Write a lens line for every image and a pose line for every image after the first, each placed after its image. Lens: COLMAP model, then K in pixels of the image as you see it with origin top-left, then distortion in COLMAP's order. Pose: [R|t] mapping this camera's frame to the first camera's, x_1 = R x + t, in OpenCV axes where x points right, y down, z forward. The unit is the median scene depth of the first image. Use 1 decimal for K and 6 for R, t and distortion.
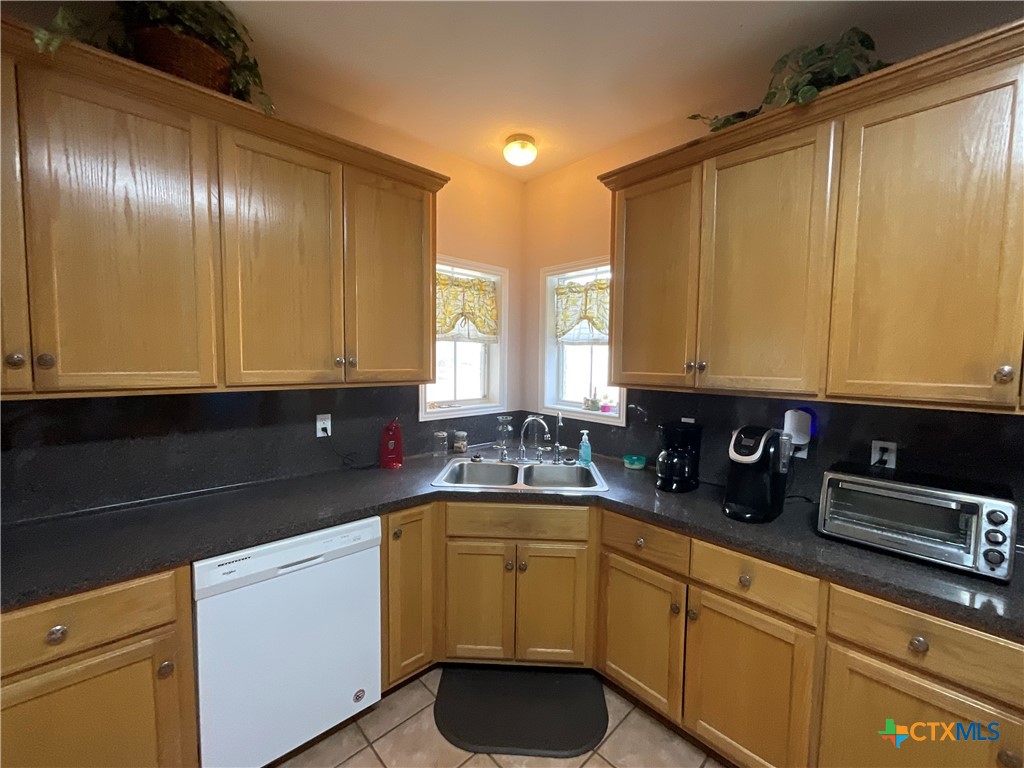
lens RADIAL K [[417.5, 0, 514.9], [0, 417.5, 385.3], [0, 0, 1]] dist [-0.000409, 0.001135]
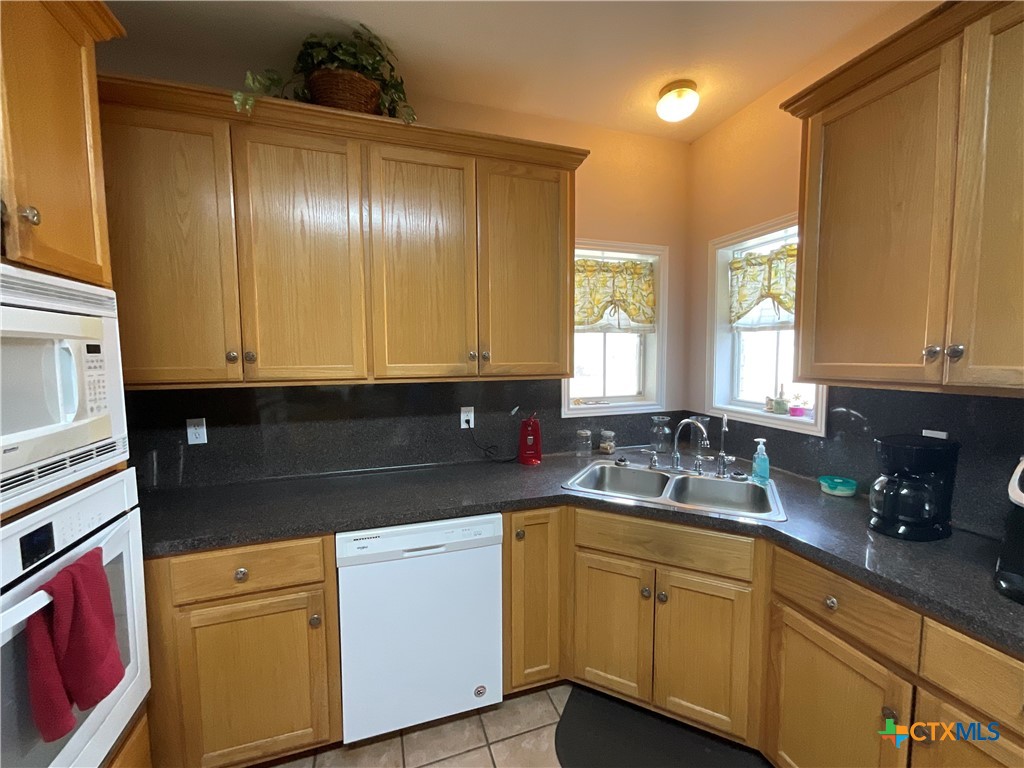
lens RADIAL K [[417.5, 0, 514.9], [0, 417.5, 385.3], [0, 0, 1]] dist [-0.000409, 0.001135]
pose [[0.908050, 0.012279, -0.418682, 0.091762], [-0.008749, 0.999908, 0.010351, 0.004660], [0.418771, -0.005736, 0.908074, 0.117238]]
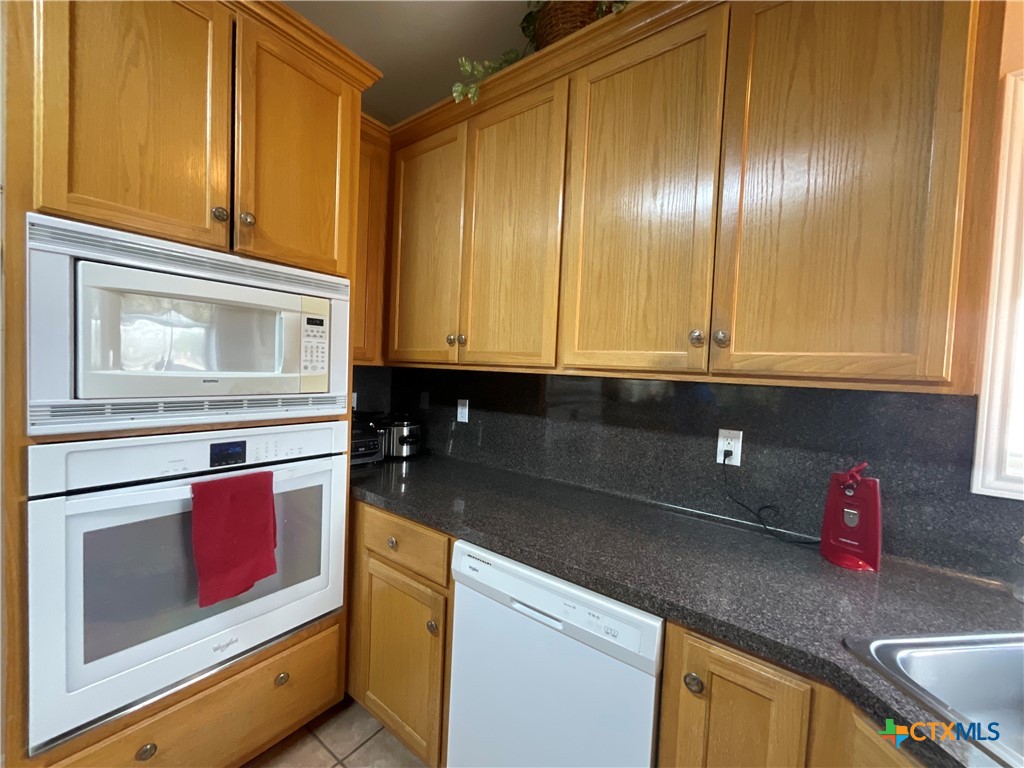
lens RADIAL K [[417.5, 0, 514.9], [0, 417.5, 385.3], [0, 0, 1]] dist [-0.000409, 0.001135]
pose [[0.167262, 0.031255, -0.985417, 0.126009], [-0.104481, 0.994431, 0.013807, 0.029912], [0.980361, 0.100648, 0.169596, 0.612936]]
